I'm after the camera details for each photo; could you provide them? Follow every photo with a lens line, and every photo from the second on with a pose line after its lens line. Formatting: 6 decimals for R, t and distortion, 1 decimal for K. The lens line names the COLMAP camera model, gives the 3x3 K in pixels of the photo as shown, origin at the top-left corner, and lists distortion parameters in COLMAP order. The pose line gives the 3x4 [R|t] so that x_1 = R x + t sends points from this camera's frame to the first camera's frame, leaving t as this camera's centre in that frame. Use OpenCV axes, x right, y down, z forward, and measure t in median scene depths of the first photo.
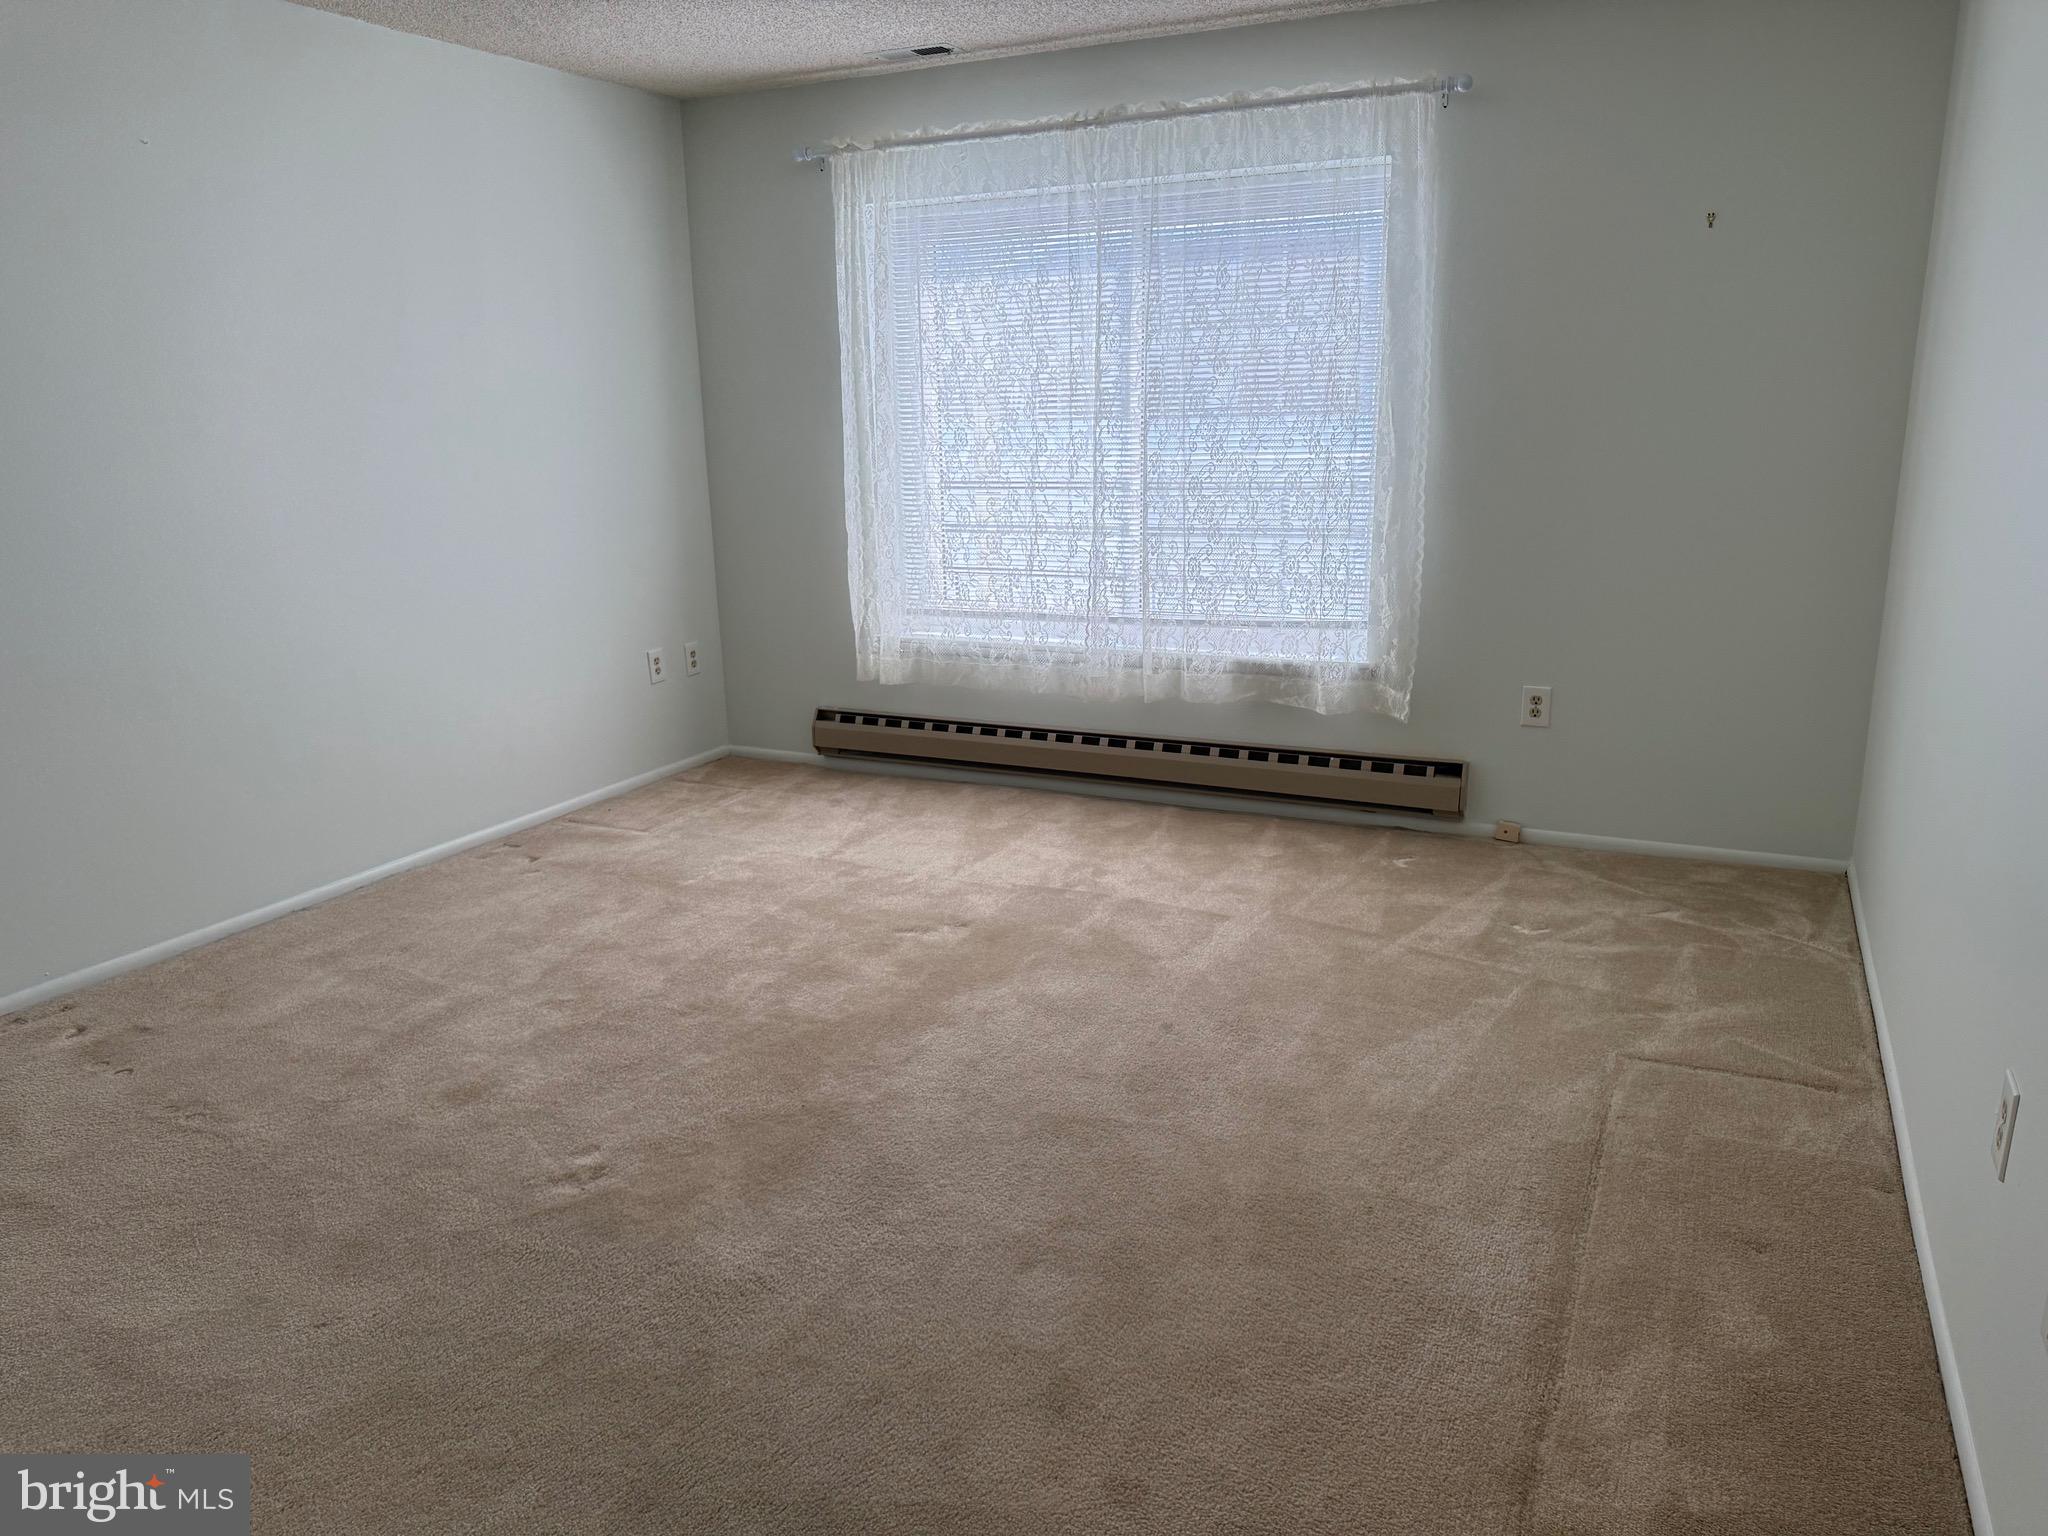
lens RADIAL K [[1477.9, 0, 1015.3], [0, 1477.9, 781.8], [0, 0, 1]] dist [0.052783, -0.062596]
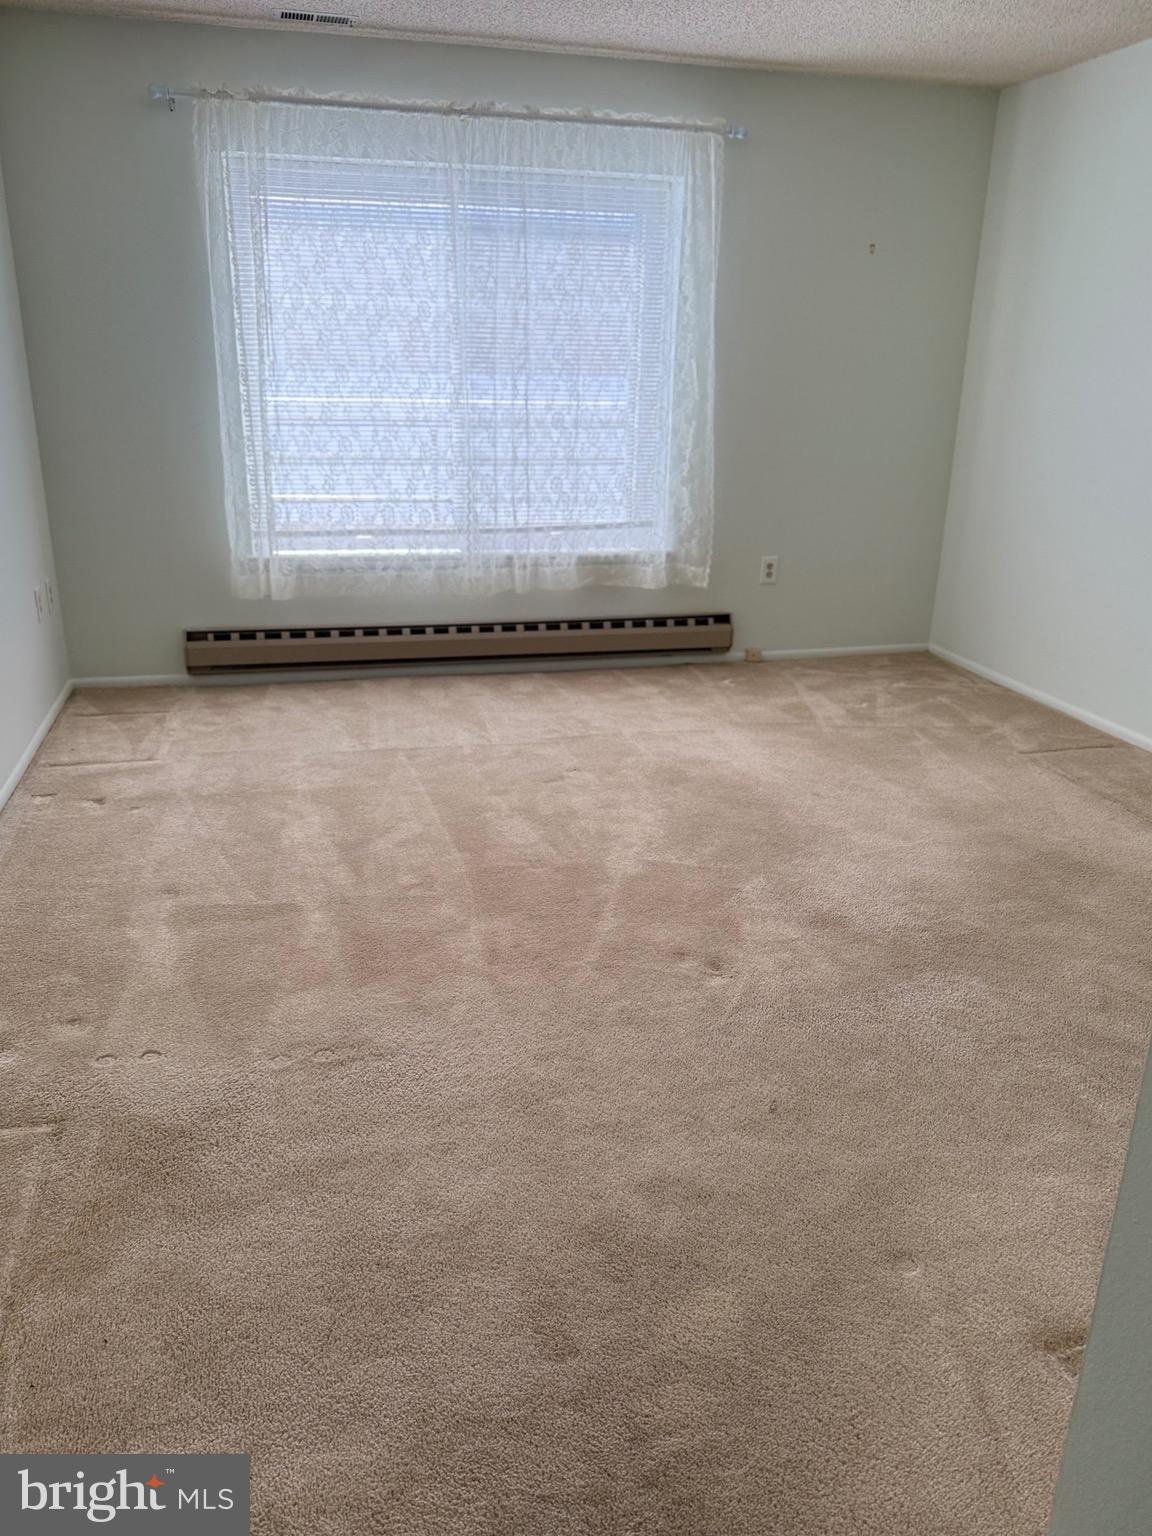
lens RADIAL K [[1166.9, 0, 591.4], [0, 1166.9, 779.5], [0, 0, 1]] dist [0.082090, -0.118462]
pose [[0.755727, -0.187787, 0.627385, -0.557292], [0.130731, 0.981983, 0.136451, -0.026307], [-0.641705, -0.021101, 0.766661, 0.178545]]
